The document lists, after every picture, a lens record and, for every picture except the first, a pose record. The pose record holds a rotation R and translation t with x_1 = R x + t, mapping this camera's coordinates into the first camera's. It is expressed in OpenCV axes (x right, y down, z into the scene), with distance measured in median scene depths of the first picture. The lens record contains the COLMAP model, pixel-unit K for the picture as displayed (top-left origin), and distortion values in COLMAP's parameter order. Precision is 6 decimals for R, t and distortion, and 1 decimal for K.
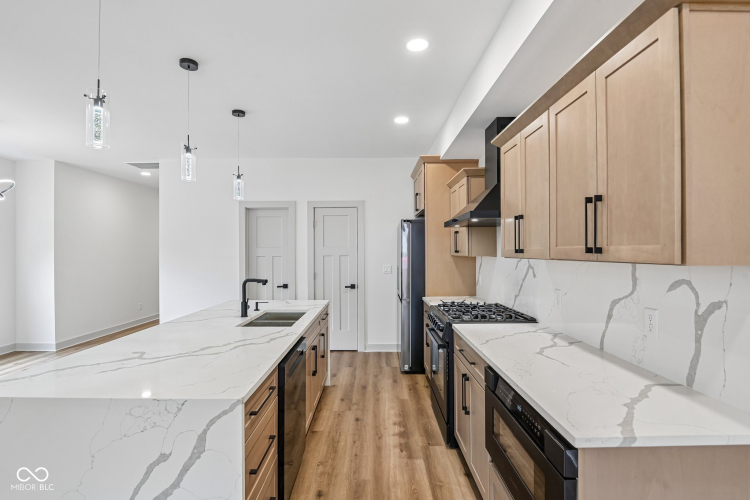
lens RADIAL K [[359.4, 0, 369.6], [0, 359.4, 250.9], [0, 0, 1]] dist [-0.010786, -0.004079]
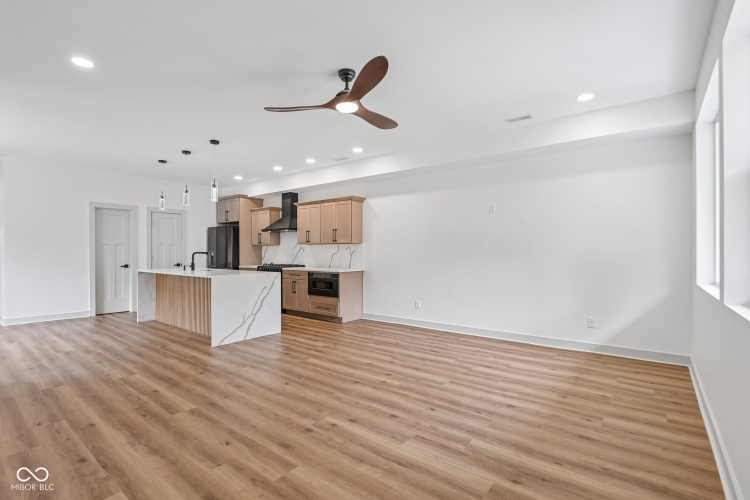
lens RADIAL K [[359.4, 0, 368.5], [0, 359.4, 253.0], [0, 0, 1]] dist [-0.010786, -0.004079]
pose [[0.620051, 0.005147, 0.784545, -0.941970], [-0.007153, 0.999974, -0.000906, 0.054213], [-0.784529, -0.005050, 0.620072, -0.761682]]
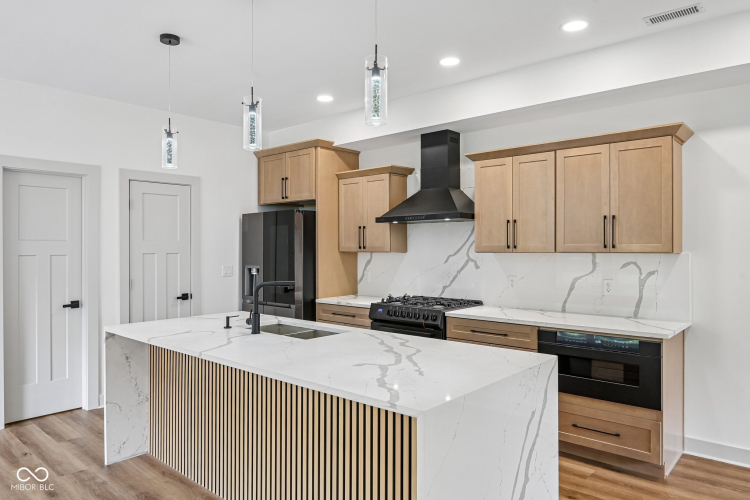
lens RADIAL K [[505.1, 0, 372.3], [0, 505.1, 243.7], [0, 0, 1]] dist [-0.017443, 0.003155]
pose [[0.662602, 0.008610, 0.748922, -0.682566], [-0.002379, 0.999953, -0.009391, 0.003975], [-0.748968, 0.004441, 0.662592, 0.081769]]
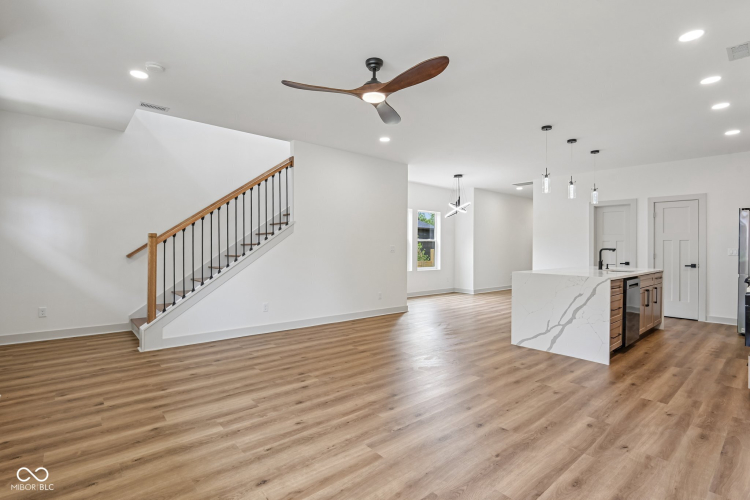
lens RADIAL K [[359.4, 0, 369.2], [0, 359.4, 246.1], [0, 0, 1]] dist [-0.010786, -0.004079]
pose [[0.656199, 0.008808, -0.754536, 0.172105], [-0.009083, 0.999952, 0.003774, 0.048204], [0.754533, 0.004377, 0.656248, -0.744536]]
